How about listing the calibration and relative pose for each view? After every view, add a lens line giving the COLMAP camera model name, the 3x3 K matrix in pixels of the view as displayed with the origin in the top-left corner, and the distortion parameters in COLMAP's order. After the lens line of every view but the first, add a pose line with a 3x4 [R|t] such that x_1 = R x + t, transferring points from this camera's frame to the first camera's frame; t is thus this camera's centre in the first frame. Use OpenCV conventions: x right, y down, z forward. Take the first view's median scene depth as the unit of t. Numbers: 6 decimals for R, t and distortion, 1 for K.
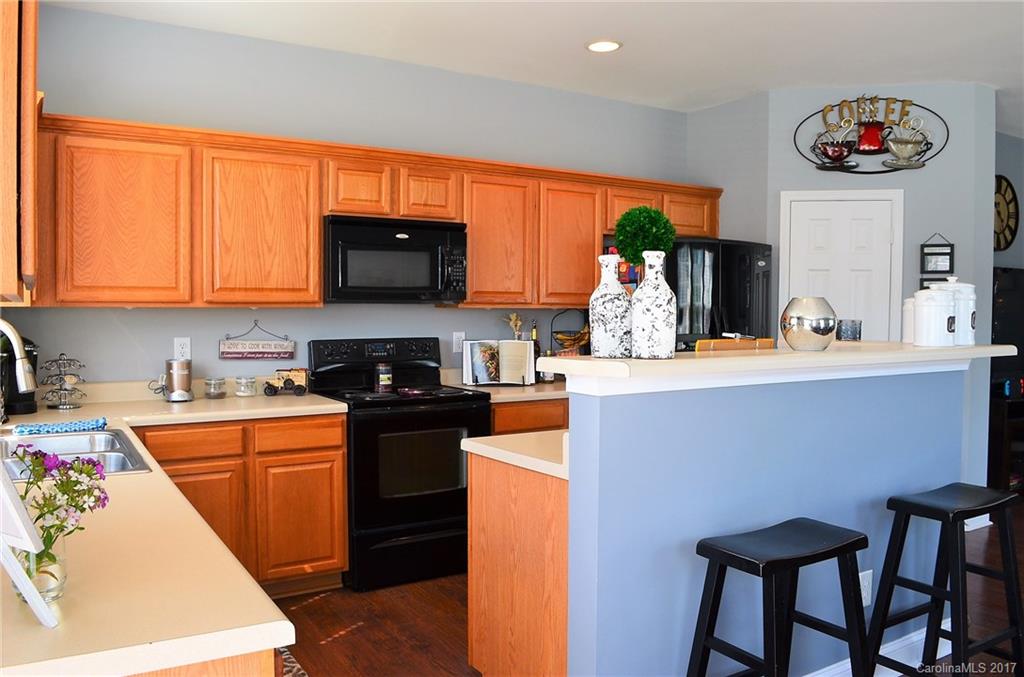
lens RADIAL K [[802.4, 0, 516.8], [0, 802.4, 339.5], [0, 0, 1]] dist [-0.085558, 0.014946]
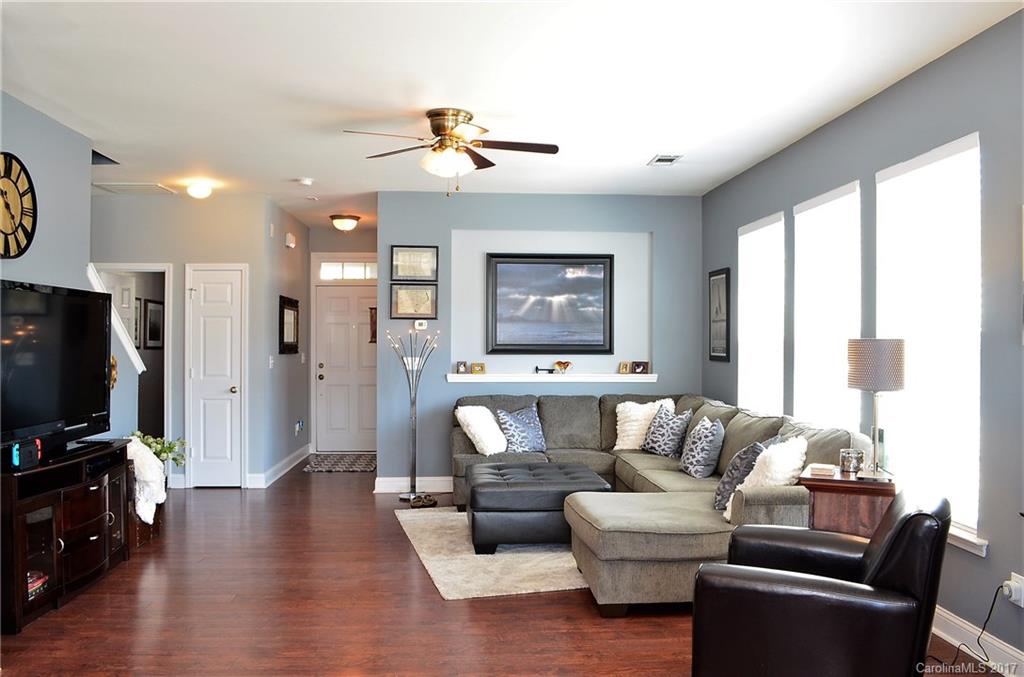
lens RADIAL K [[802.4, 0, 516.8], [0, 802.4, 339.5], [0, 0, 1]] dist [-0.085558, 0.014946]
pose [[0.466232, -0.004455, 0.884651, 0.256239], [0.035472, 0.999277, -0.013663, -0.015790], [-0.883951, 0.037751, 0.466053, 0.314793]]
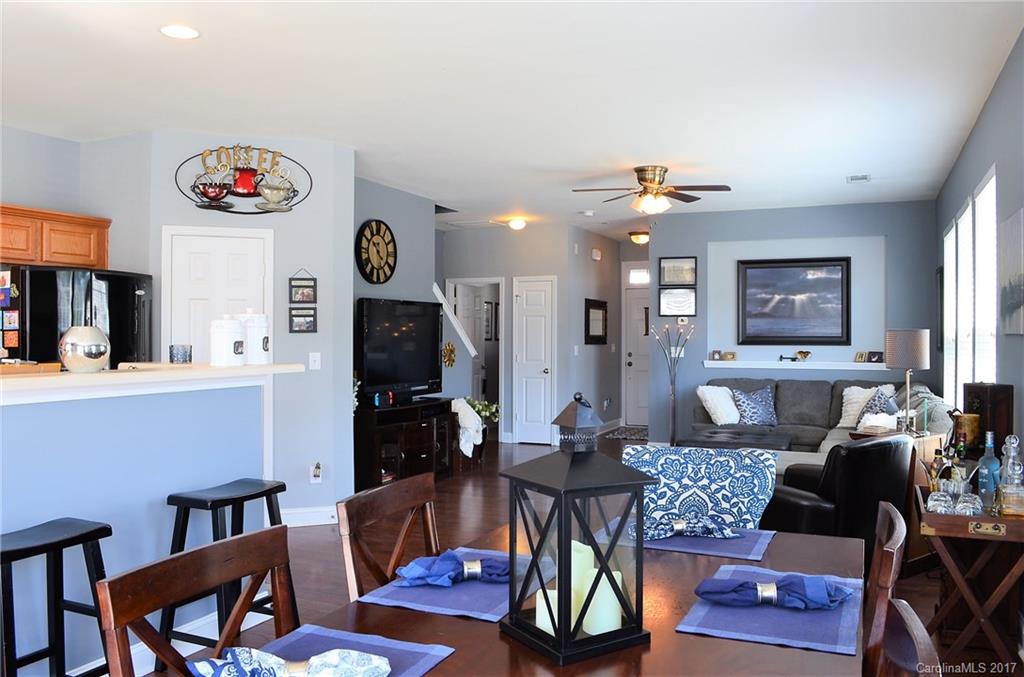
lens RADIAL K [[802.4, 0, 516.8], [0, 802.4, 339.5], [0, 0, 1]] dist [-0.085558, 0.014946]
pose [[0.823388, -0.010314, 0.567385, 0.125339], [0.027732, 0.999372, -0.022076, 0.004211], [-0.566801, 0.033912, 0.823157, -0.147832]]
